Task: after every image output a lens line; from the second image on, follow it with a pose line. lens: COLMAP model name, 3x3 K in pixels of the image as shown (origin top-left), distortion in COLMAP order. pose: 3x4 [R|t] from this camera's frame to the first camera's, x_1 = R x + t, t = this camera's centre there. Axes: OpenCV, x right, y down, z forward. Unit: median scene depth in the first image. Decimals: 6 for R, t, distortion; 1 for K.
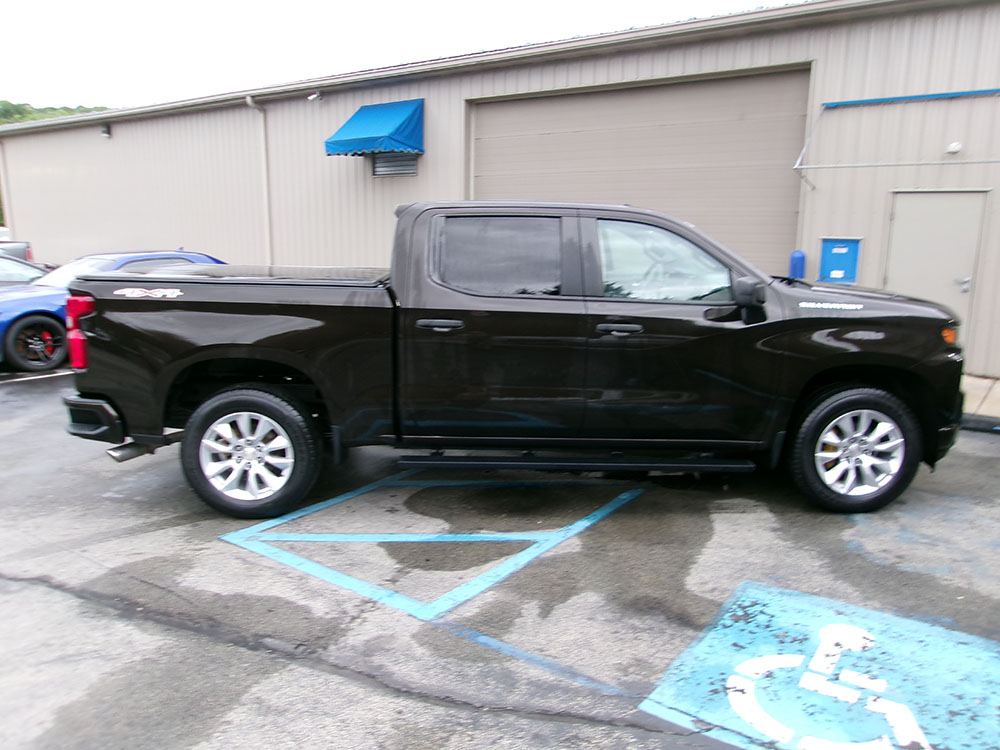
lens RADIAL K [[765.6, 0, 503.4], [0, 765.6, 377.0], [0, 0, 1]] dist [-0.013409, 0.028518]
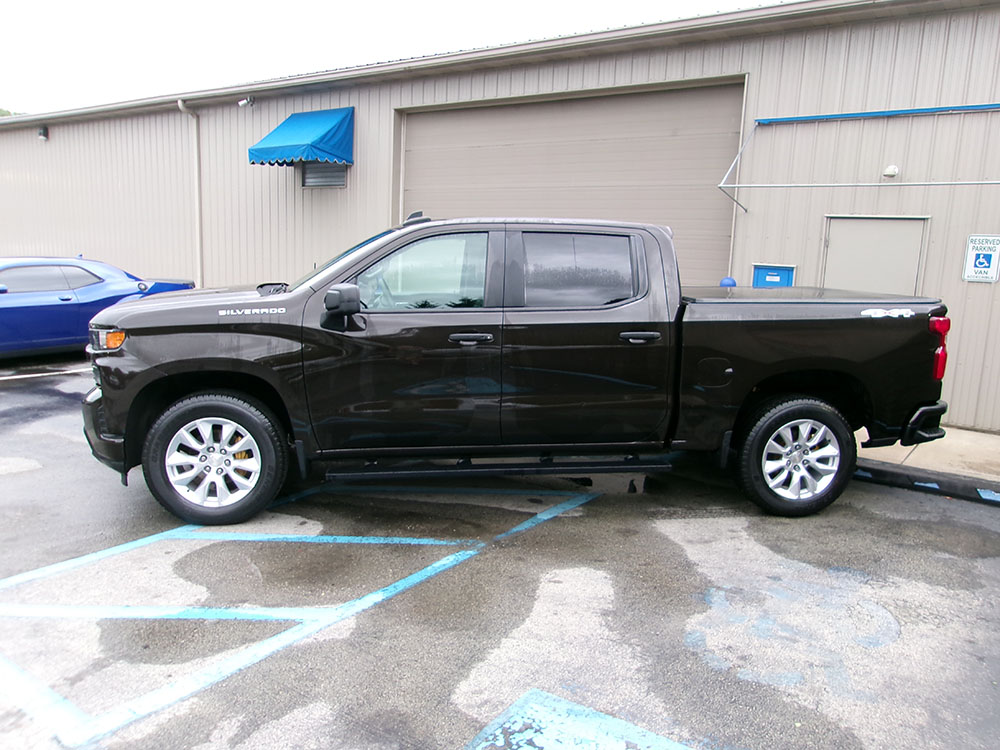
lens RADIAL K [[765.6, 0, 495.6], [0, 765.6, 378.3], [0, 0, 1]] dist [-0.013409, 0.028518]
pose [[0.999548, 0.029427, 0.006097, 0.102721], [-0.029259, 0.999232, -0.026053, -0.011608], [-0.006859, 0.025863, 0.999642, 0.082171]]
